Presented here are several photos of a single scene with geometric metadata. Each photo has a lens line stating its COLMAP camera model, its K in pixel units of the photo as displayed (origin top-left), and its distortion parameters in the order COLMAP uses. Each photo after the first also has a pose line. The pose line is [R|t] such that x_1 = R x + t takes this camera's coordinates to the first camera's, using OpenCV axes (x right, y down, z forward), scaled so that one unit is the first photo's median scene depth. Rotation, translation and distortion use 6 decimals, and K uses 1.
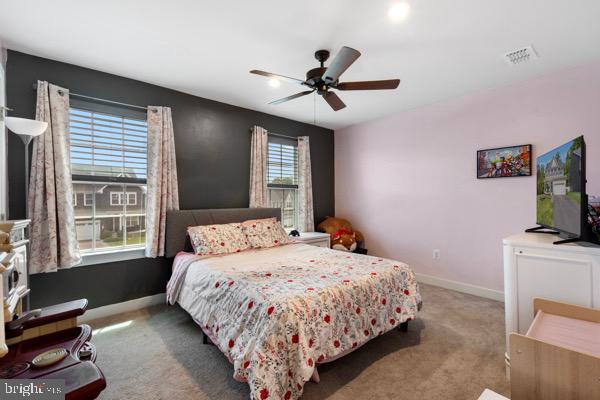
lens RADIAL K [[276.3, 0, 302.9], [0, 276.3, 196.1], [0, 0, 1]] dist [0.001674, -0.000479]
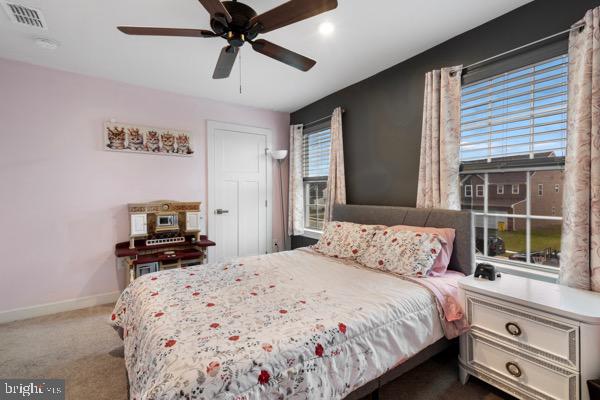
lens RADIAL K [[276.3, 0, 302.9], [0, 276.3, 196.1], [0, 0, 1]] dist [0.001674, -0.000479]
pose [[-0.148965, 0.007543, -0.988814, 0.485801], [0.006015, 0.999959, 0.006721, 0.011138], [0.988824, -0.004946, -0.149005, 0.842370]]
